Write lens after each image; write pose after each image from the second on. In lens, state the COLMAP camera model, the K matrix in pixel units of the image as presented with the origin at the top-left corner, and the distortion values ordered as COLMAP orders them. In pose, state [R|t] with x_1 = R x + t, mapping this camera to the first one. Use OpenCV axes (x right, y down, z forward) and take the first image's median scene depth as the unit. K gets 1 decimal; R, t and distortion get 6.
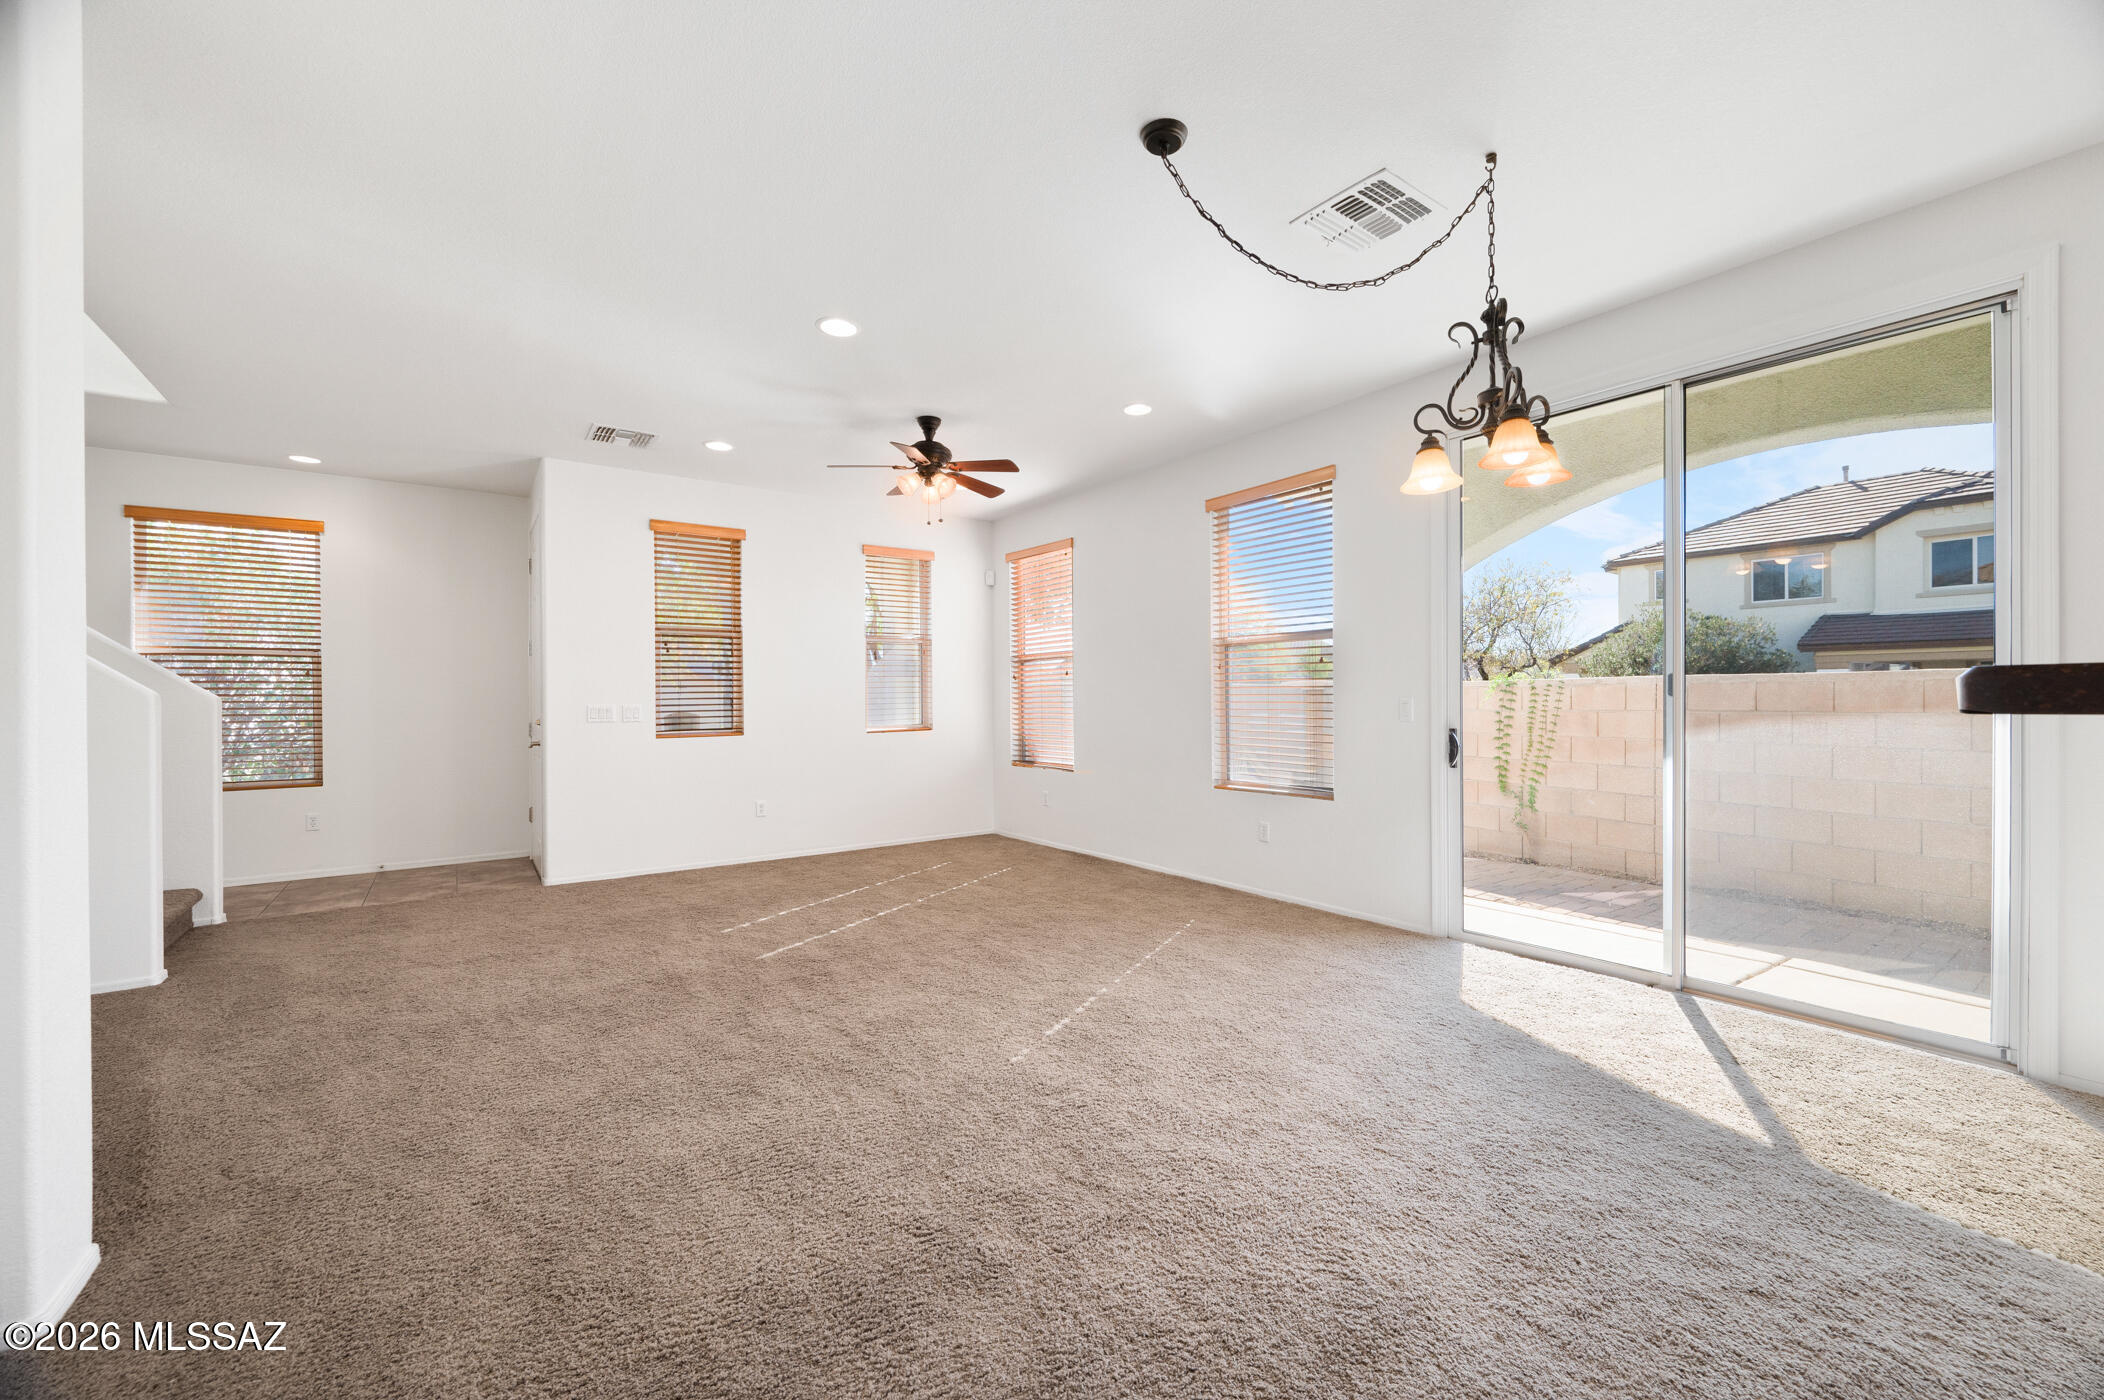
lens RADIAL K [[814.3, 0, 1052.0], [0, 814.3, 700.0], [0, 0, 1]] dist [0.000306, 0.000063]
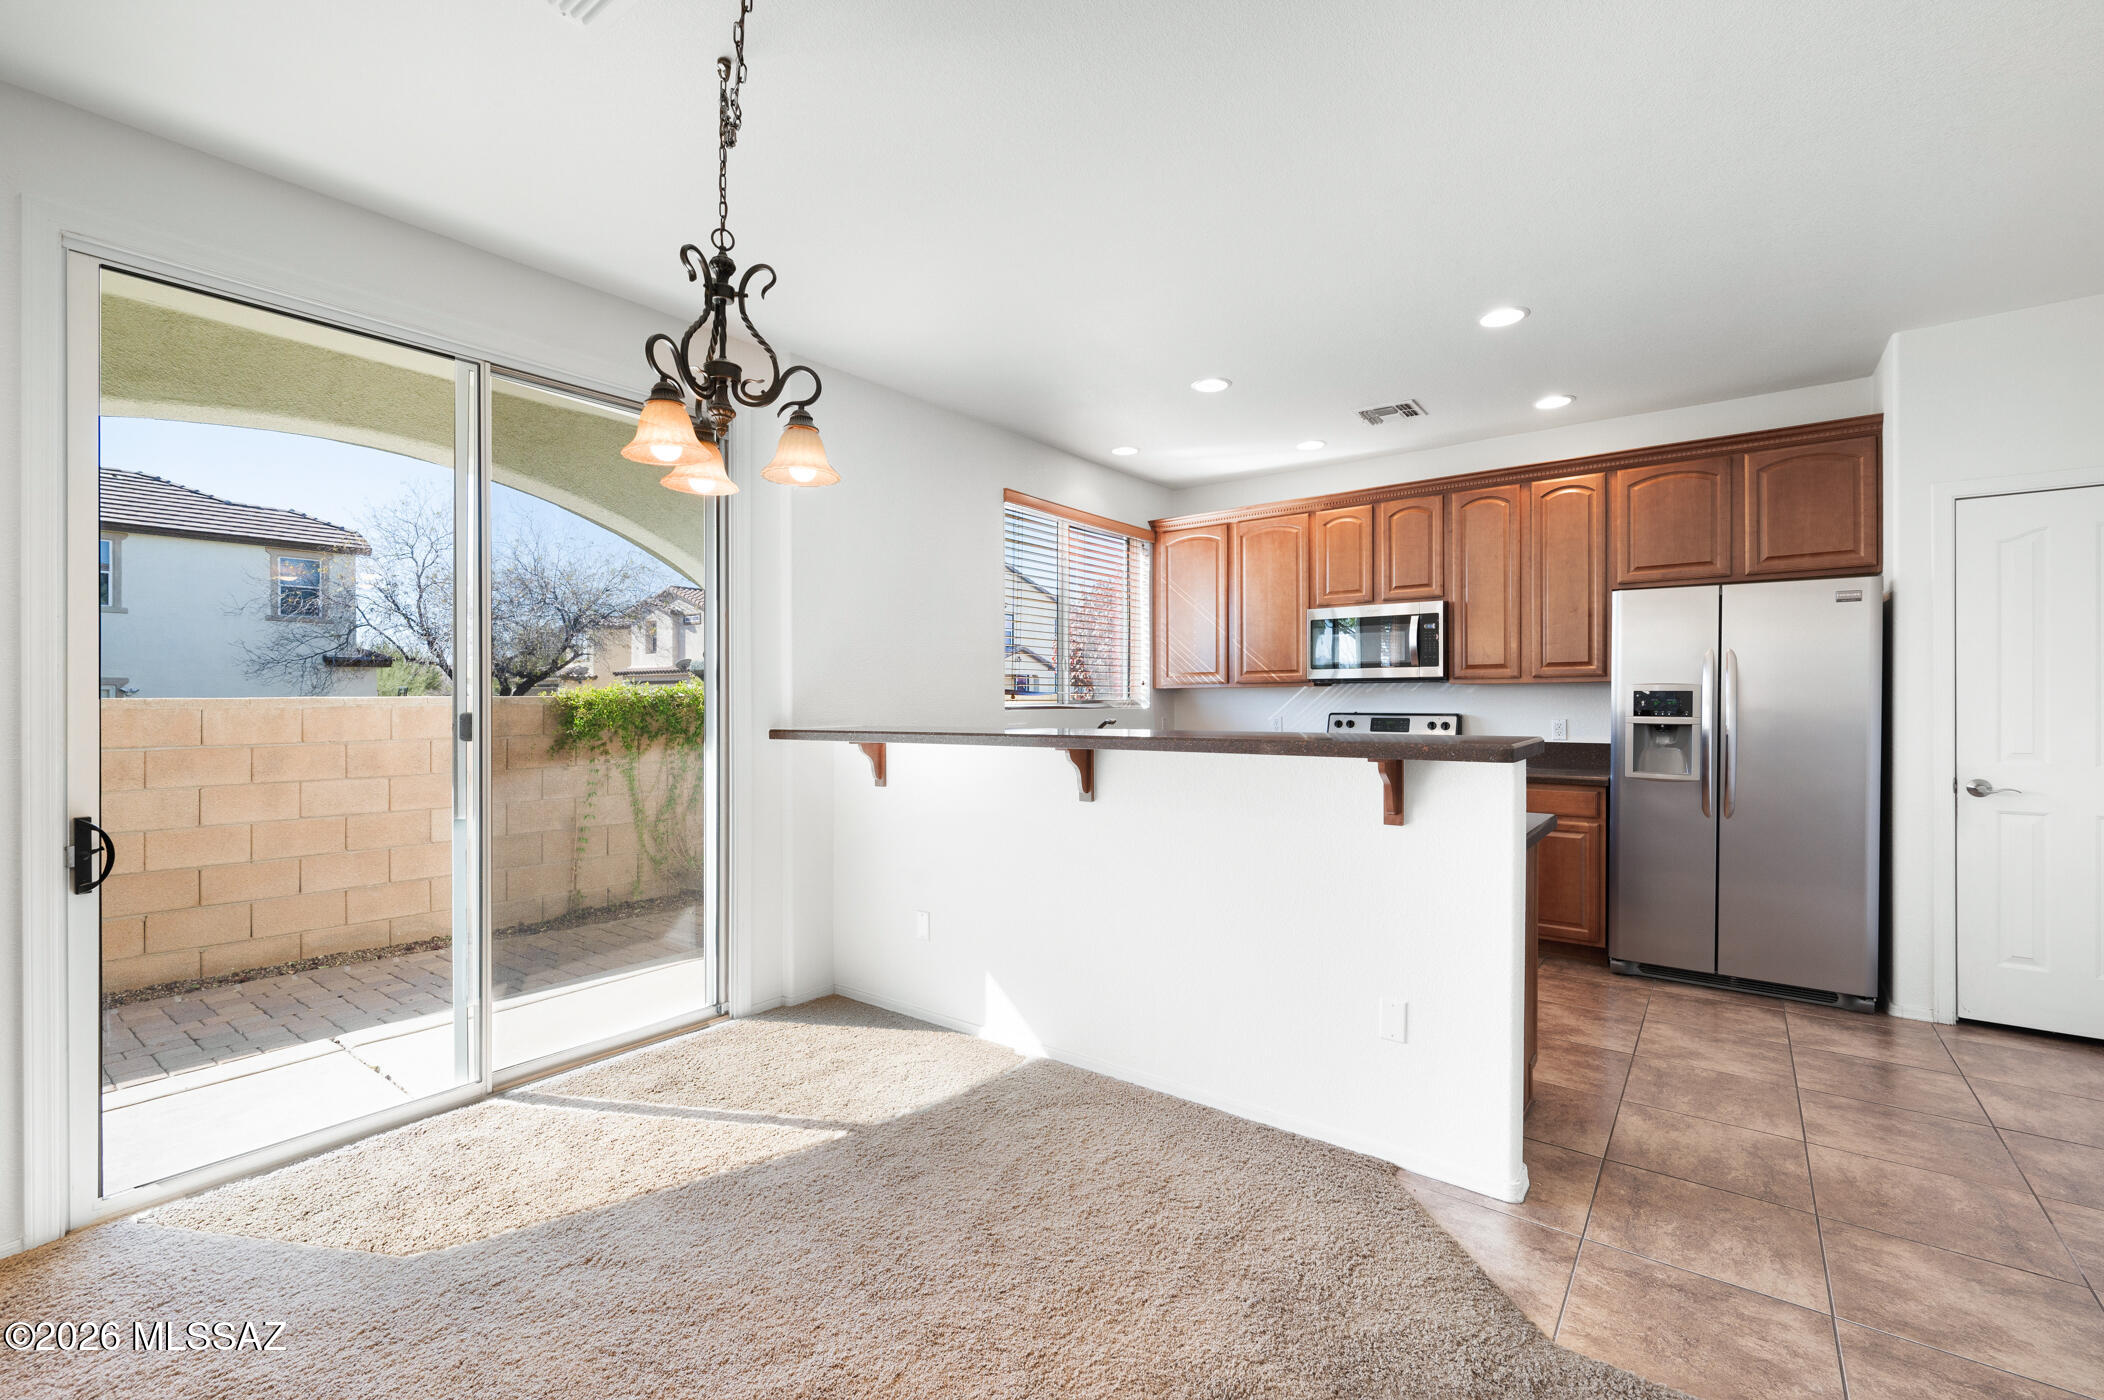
lens RADIAL K [[878.3, 0, 1055.6], [0, 878.3, 706.9], [0, 0, 1]] dist [0.000902, -0.000059]
pose [[-0.280961, -0.000410, 0.959719, -0.327144], [0.006037, 0.999979, 0.002194, -0.049046], [-0.959700, 0.006410, -0.280953, 0.867471]]
